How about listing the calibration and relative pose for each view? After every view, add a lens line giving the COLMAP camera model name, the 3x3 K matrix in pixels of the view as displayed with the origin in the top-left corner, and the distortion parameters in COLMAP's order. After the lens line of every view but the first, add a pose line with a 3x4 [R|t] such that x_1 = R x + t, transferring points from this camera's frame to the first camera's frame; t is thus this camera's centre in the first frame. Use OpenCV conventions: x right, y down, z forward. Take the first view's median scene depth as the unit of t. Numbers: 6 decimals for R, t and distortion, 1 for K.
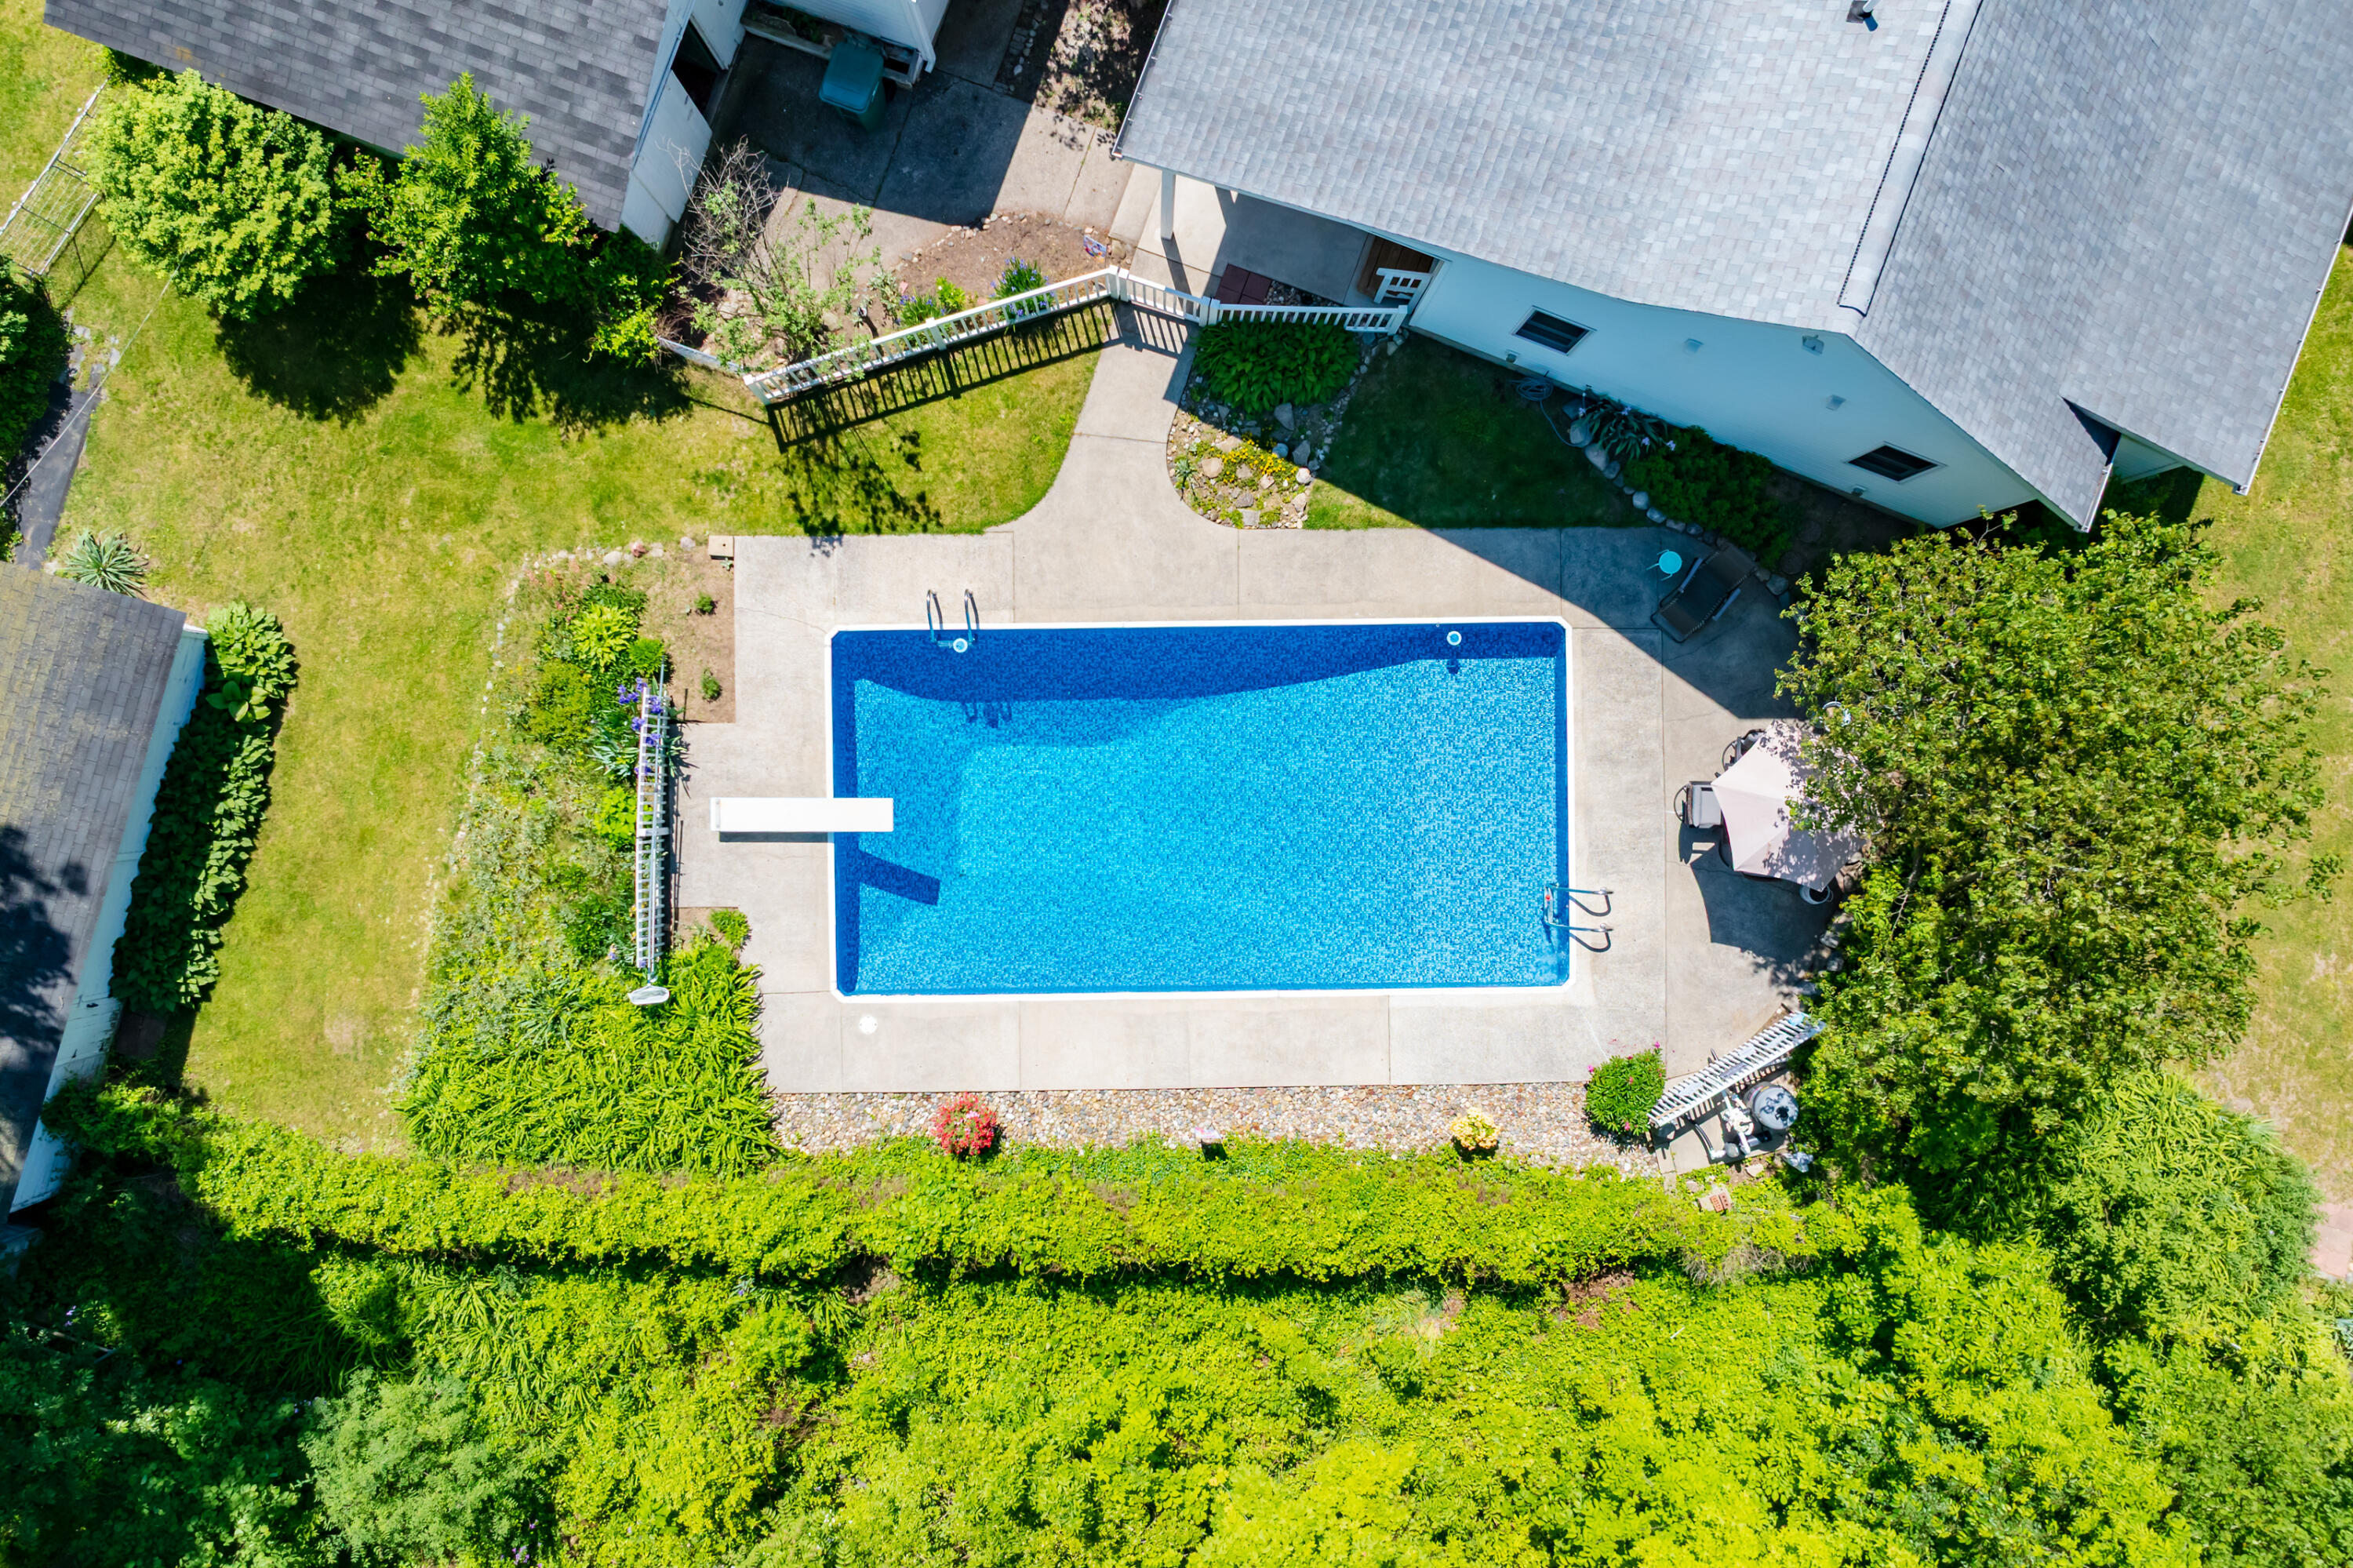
lens RADIAL K [[1693.3, 0, 1135.4], [0, 1693.3, 790.4], [0, 0, 1]] dist [-0.039406, 0.036789]
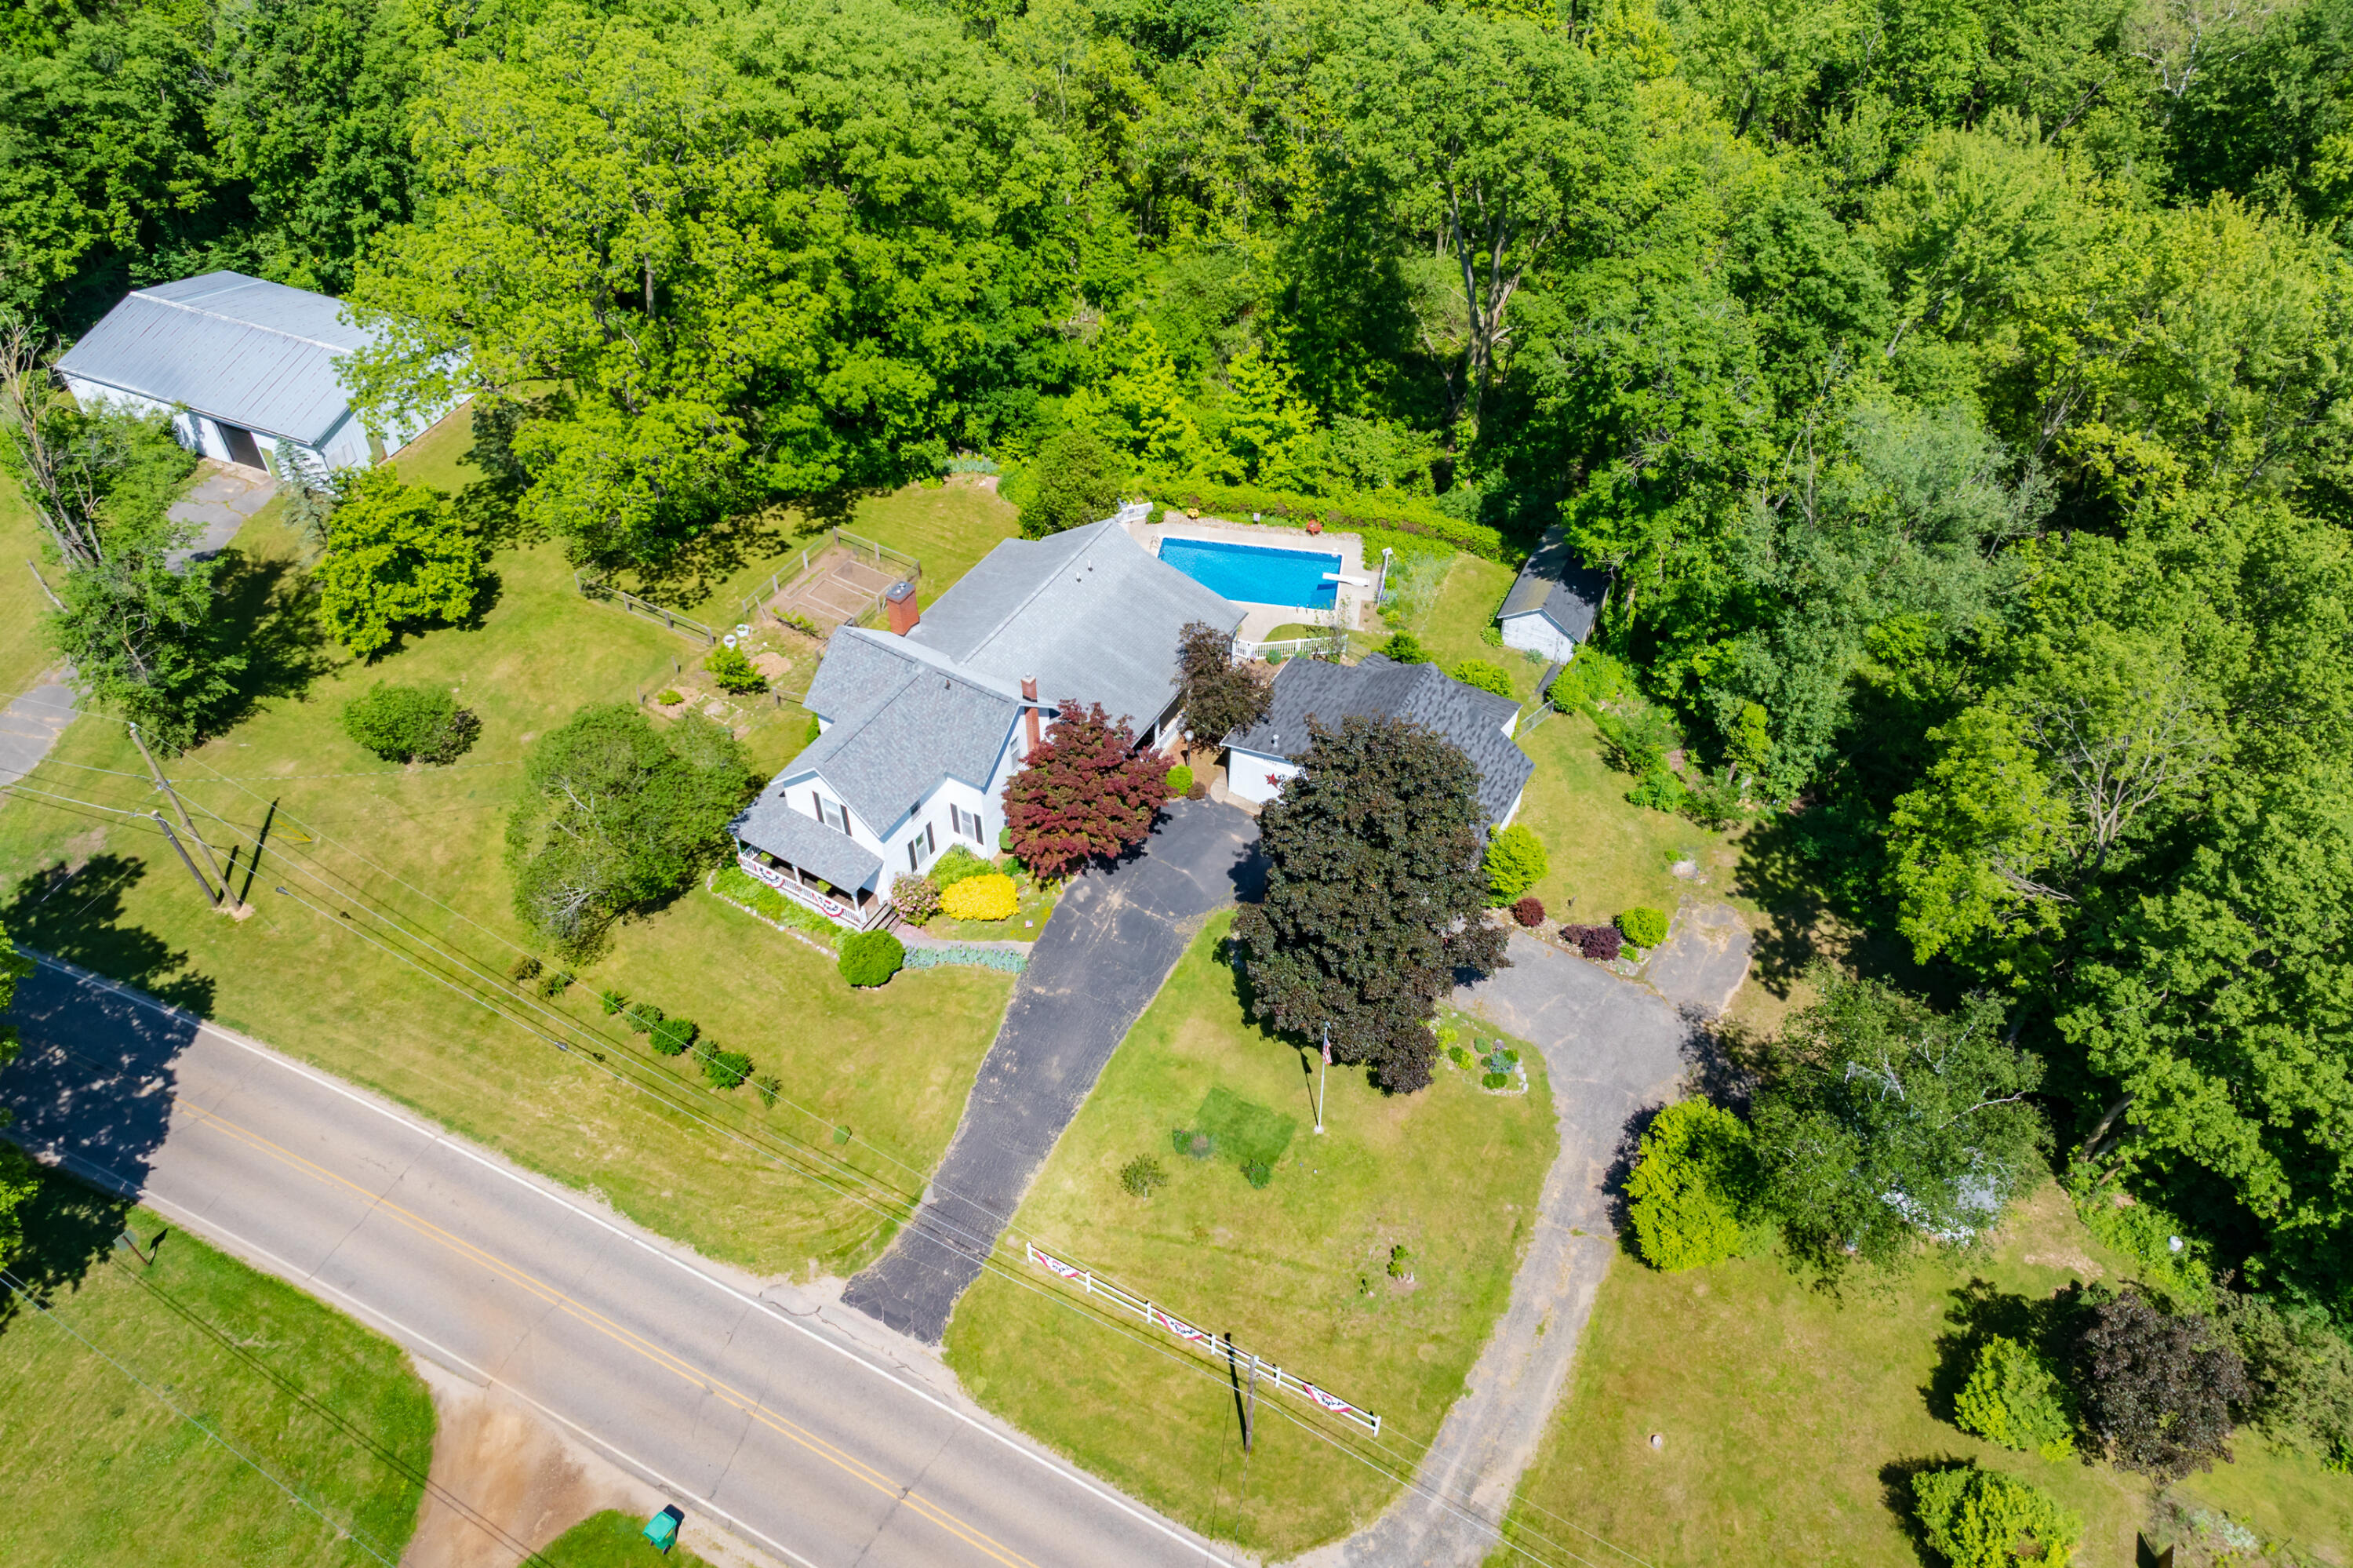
lens RADIAL K [[1601.9, 0, 1144.1], [0, 1601.9, 776.9], [0, 0, 1]] dist [-0.014767, 0.006389]
pose [[-0.985422, -0.131870, 0.107485, -0.182167], [0.169440, -0.704098, 0.689591, -2.895645], [-0.015256, 0.697751, 0.716178, -1.343073]]
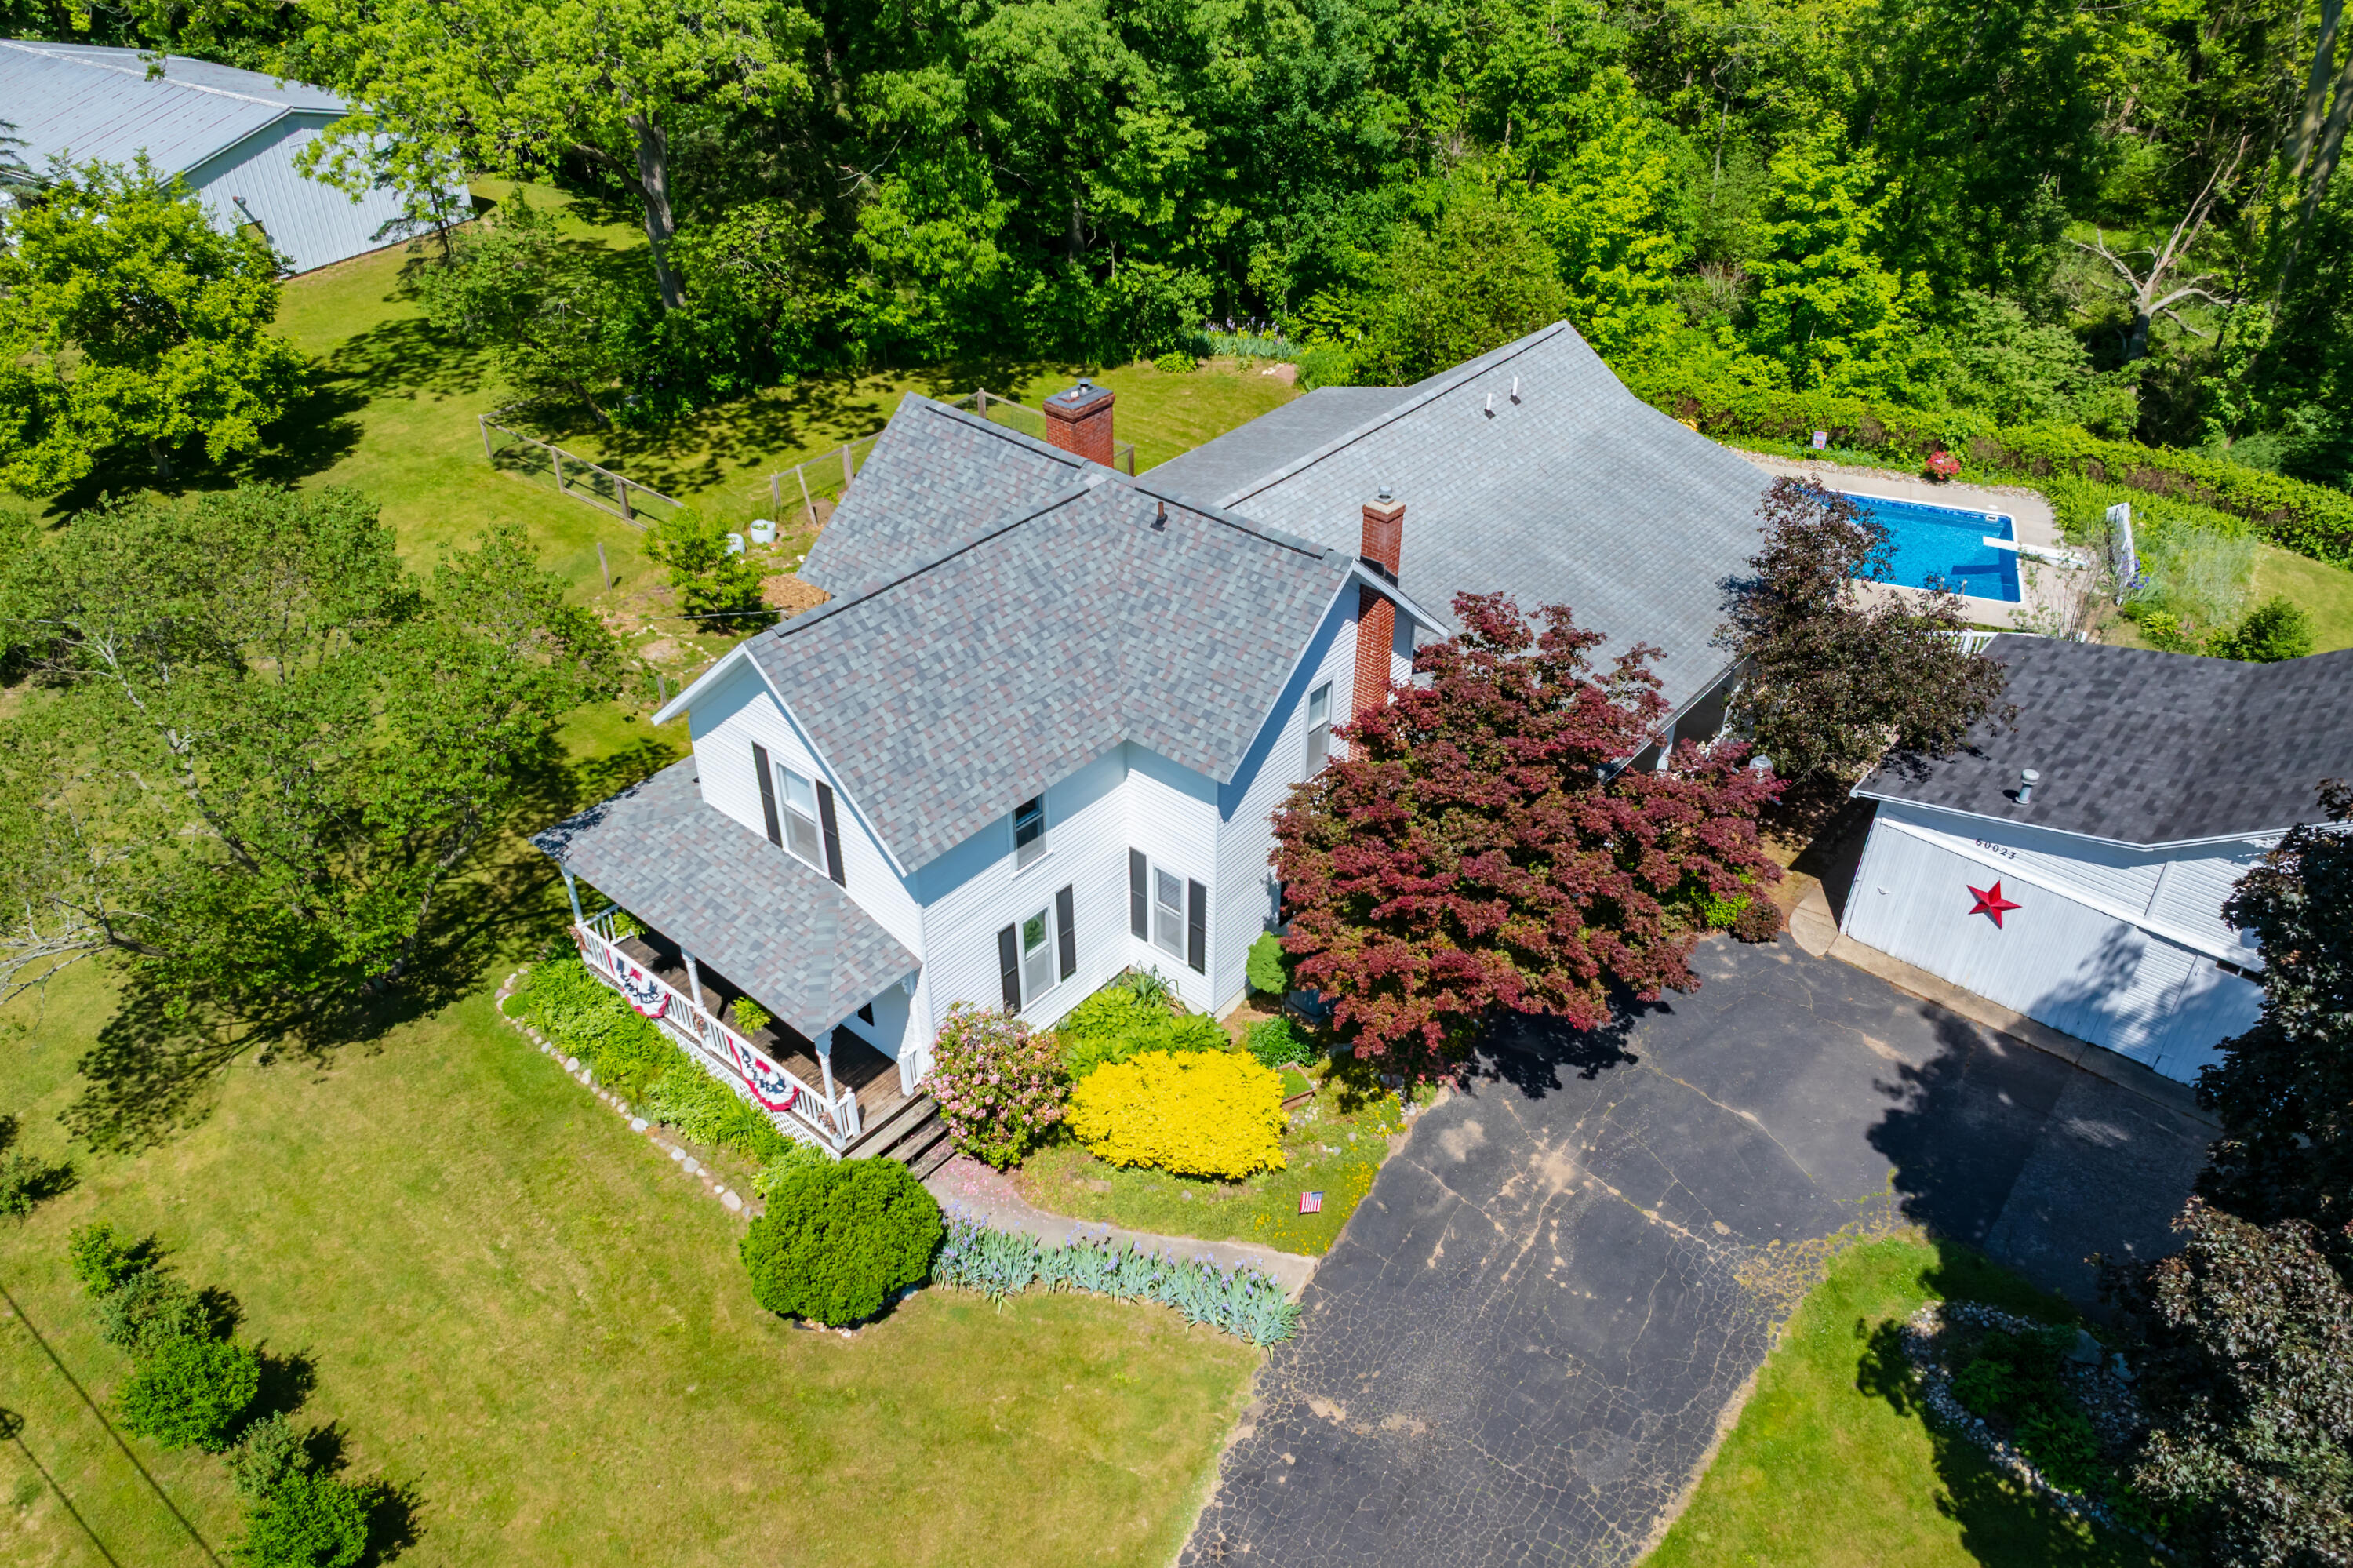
lens RADIAL K [[1693.3, 0, 1135.4], [0, 1693.3, 790.4], [0, 0, 1]] dist [-0.039406, 0.036789]
pose [[-0.940620, -0.204896, 0.270649, 0.180377], [0.339310, -0.543783, 0.767573, -1.794732], [-0.010098, 0.813829, 0.581017, 0.143399]]
